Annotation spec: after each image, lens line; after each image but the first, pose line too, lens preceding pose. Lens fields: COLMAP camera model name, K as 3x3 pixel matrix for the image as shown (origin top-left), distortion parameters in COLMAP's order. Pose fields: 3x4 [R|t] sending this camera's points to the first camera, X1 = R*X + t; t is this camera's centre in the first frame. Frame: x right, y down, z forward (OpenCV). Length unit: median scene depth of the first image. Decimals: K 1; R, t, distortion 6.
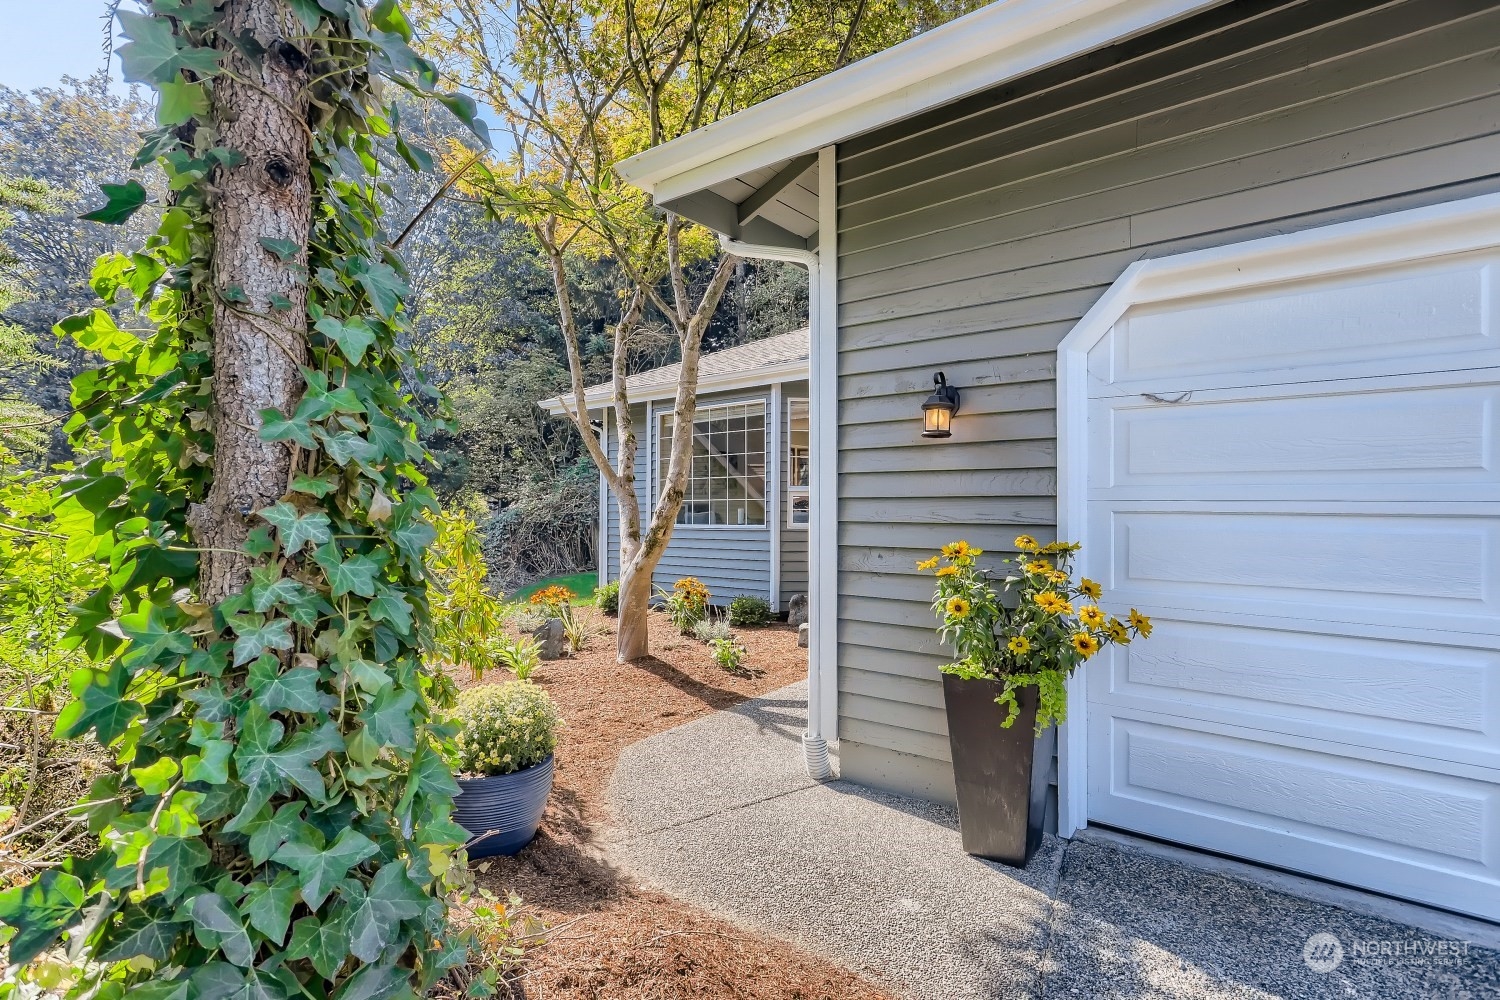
lens RADIAL K [[735.7, 0, 739.9], [0, 735.7, 498.6], [0, 0, 1]] dist [-0.040607, 0.024742]
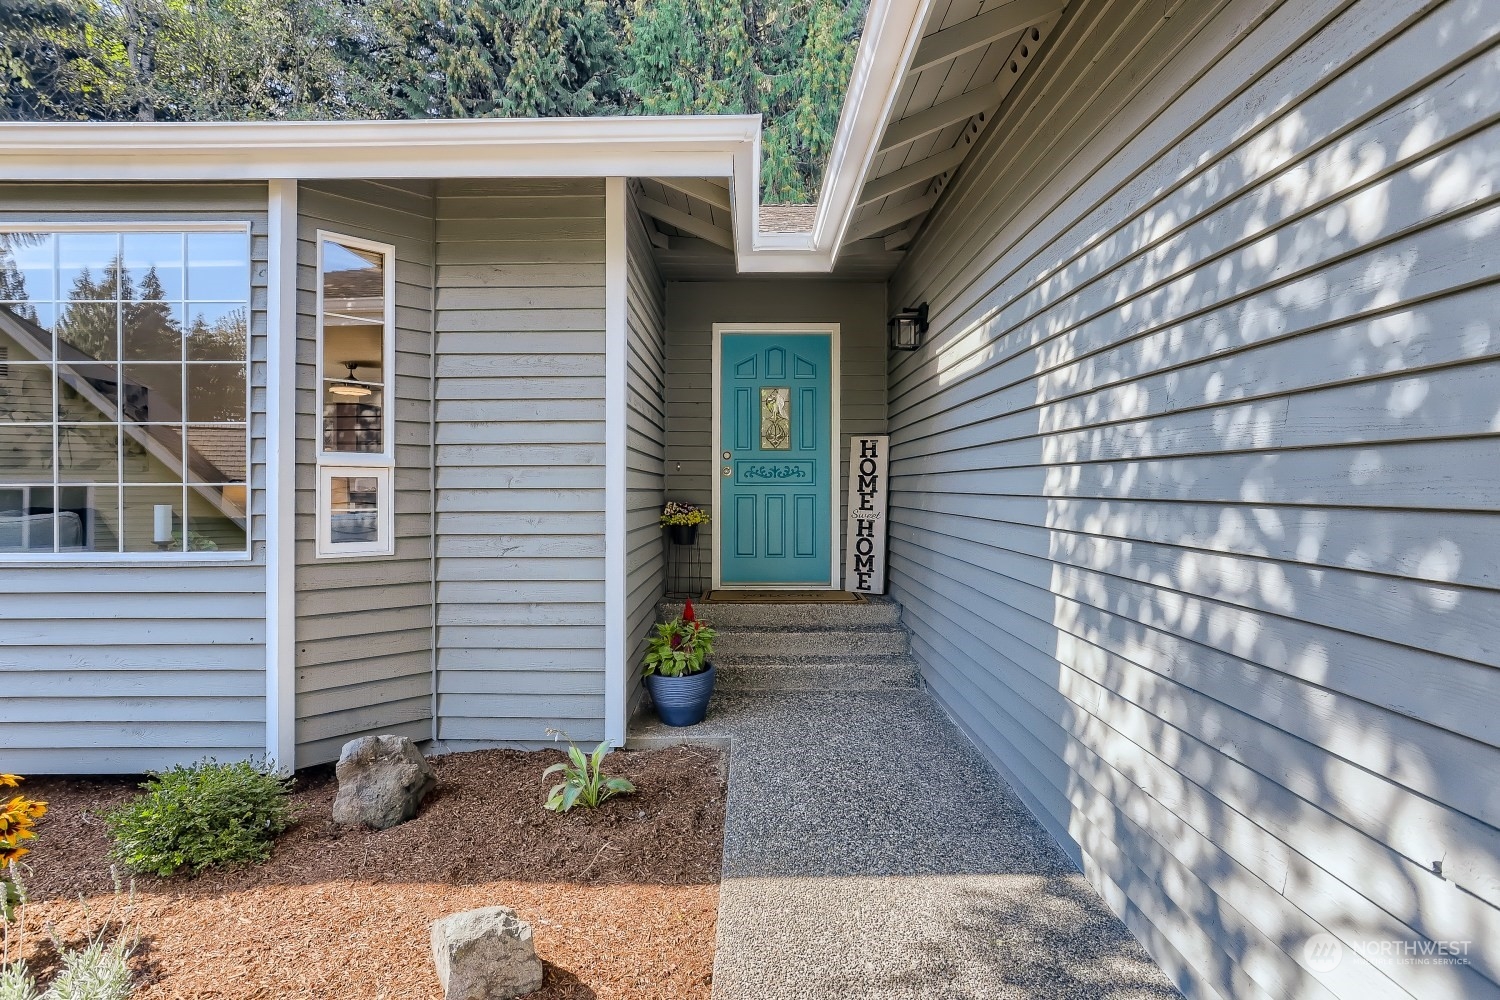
lens RADIAL K [[735.7, 0, 739.9], [0, 735.7, 498.6], [0, 0, 1]] dist [-0.040607, 0.024742]
pose [[0.770610, -0.002652, 0.637302, -0.009182], [-0.008738, 0.999853, 0.014727, 0.000666], [-0.637247, -0.016917, 0.770474, 0.551523]]
